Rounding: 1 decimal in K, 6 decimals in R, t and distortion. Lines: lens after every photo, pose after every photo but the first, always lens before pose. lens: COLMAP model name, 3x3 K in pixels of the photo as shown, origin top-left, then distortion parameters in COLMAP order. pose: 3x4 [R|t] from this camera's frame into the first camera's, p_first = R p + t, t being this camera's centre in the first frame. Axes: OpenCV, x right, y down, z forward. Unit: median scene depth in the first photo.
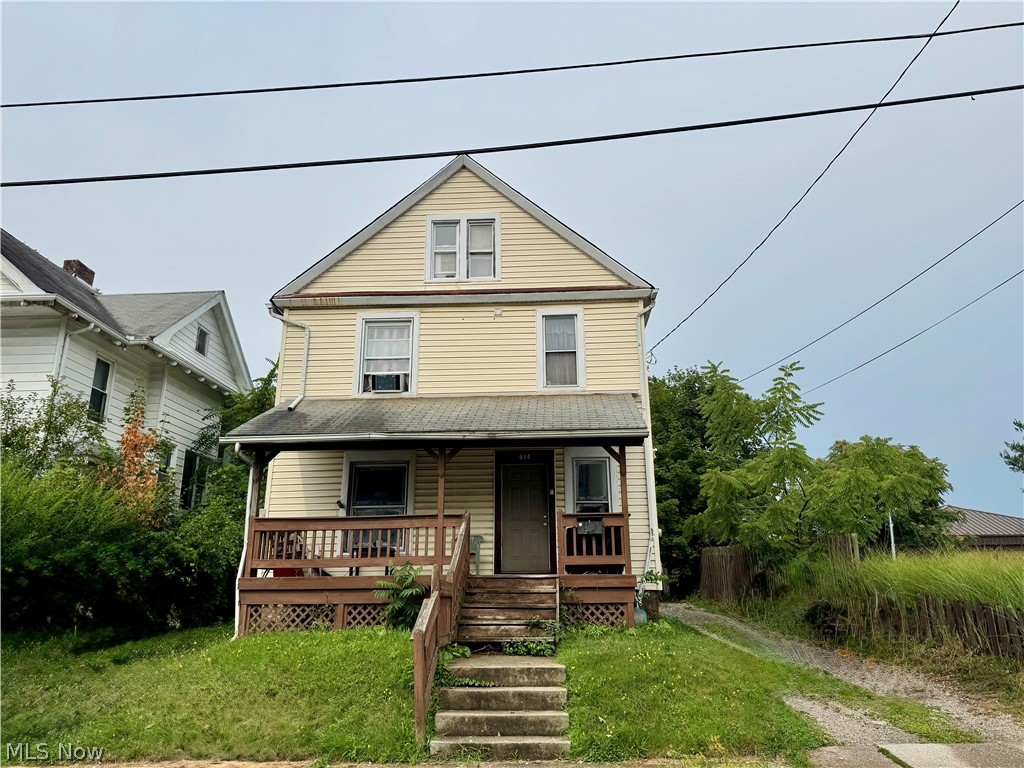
lens RADIAL K [[716.6, 0, 515.0], [0, 716.6, 373.9], [0, 0, 1]] dist [0.042930, -0.038622]
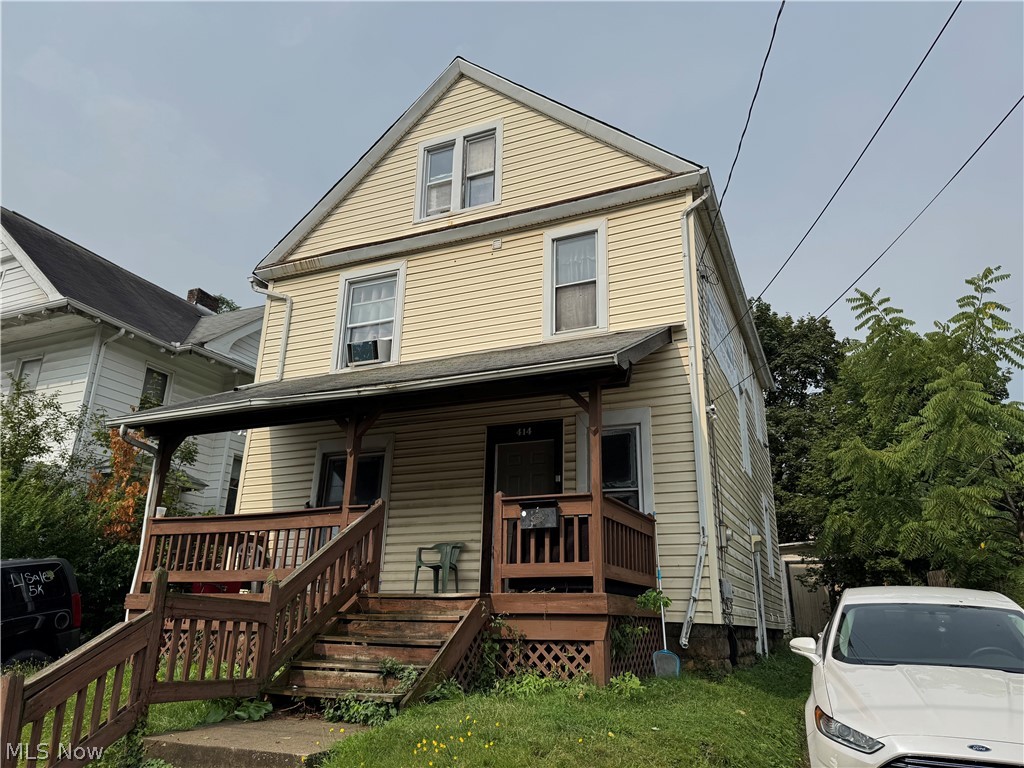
lens RADIAL K [[716.6, 0, 507.8], [0, 716.6, 391.3], [0, 0, 1]] dist [0.042930, -0.038622]
pose [[0.937617, -0.084361, -0.337279, 0.226099], [0.076953, 0.996410, -0.035299, 0.092985], [0.339045, 0.007142, 0.940743, 0.302242]]
